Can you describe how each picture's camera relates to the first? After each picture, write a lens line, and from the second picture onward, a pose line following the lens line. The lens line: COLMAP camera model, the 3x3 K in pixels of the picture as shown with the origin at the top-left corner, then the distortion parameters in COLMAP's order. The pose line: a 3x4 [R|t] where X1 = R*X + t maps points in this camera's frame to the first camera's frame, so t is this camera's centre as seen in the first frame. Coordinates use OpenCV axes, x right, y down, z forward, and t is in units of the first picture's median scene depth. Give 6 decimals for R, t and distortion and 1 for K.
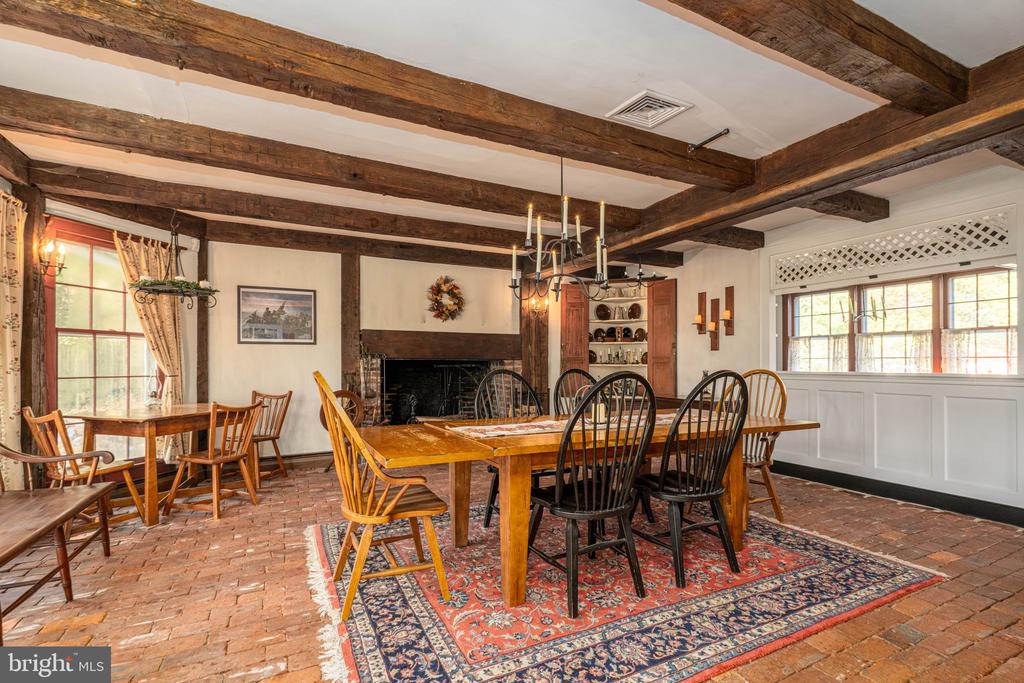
lens RADIAL K [[470.7, 0, 513.2], [0, 470.7, 345.8], [0, 0, 1]] dist [-0.002563, -0.000048]
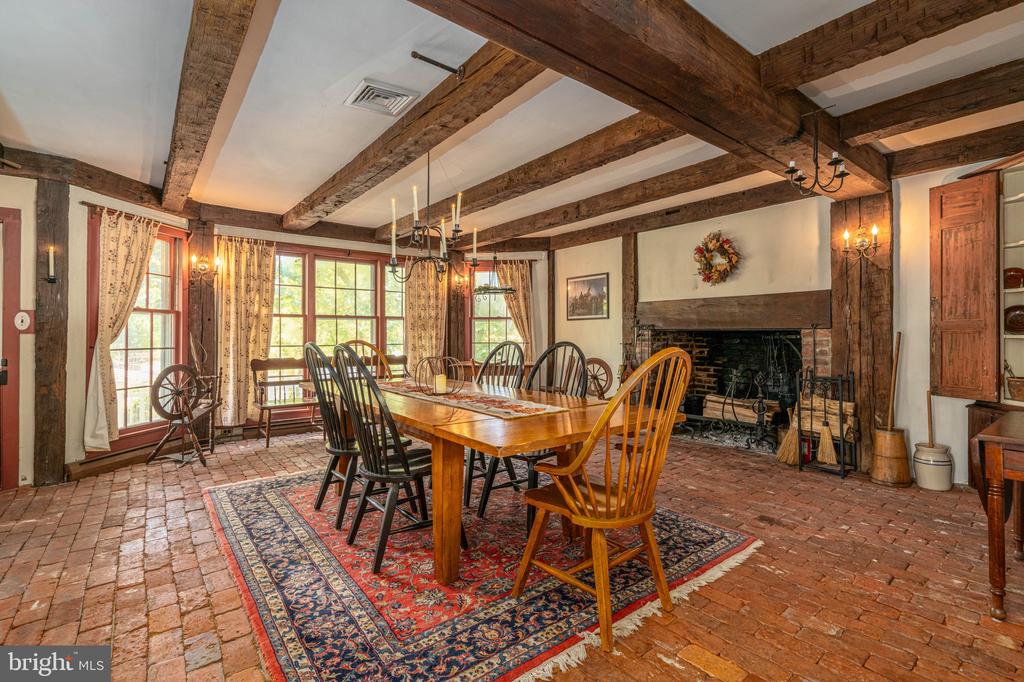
lens RADIAL K [[471.9, 0, 514.7], [0, 471.9, 311.5], [0, 0, 1]] dist [-0.000673, 0.000017]
pose [[0.201622, -0.048679, -0.978253, 0.622334], [0.040663, 0.998319, -0.041297, 0.016811], [0.978619, -0.031452, 0.203263, 0.478148]]
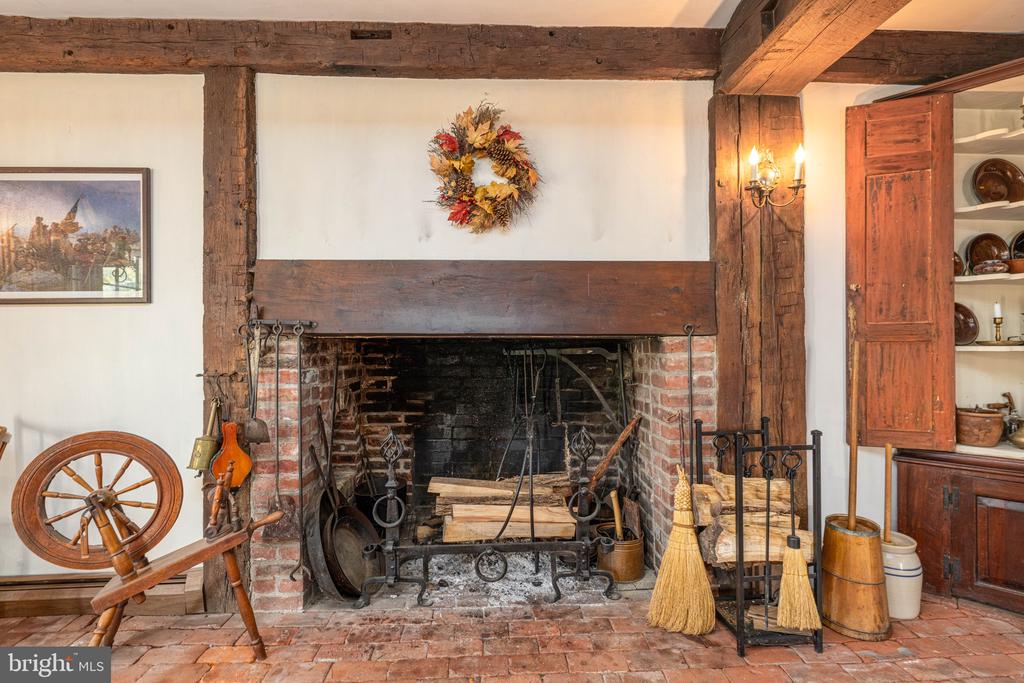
lens RADIAL K [[470.7, 0, 513.2], [0, 470.7, 345.8], [0, 0, 1]] dist [-0.002563, -0.000048]
pose [[0.907959, -0.006692, -0.419005, 0.029539], [0.022276, 0.999230, 0.032313, 0.025367], [0.418465, -0.038673, 0.907409, 0.688025]]
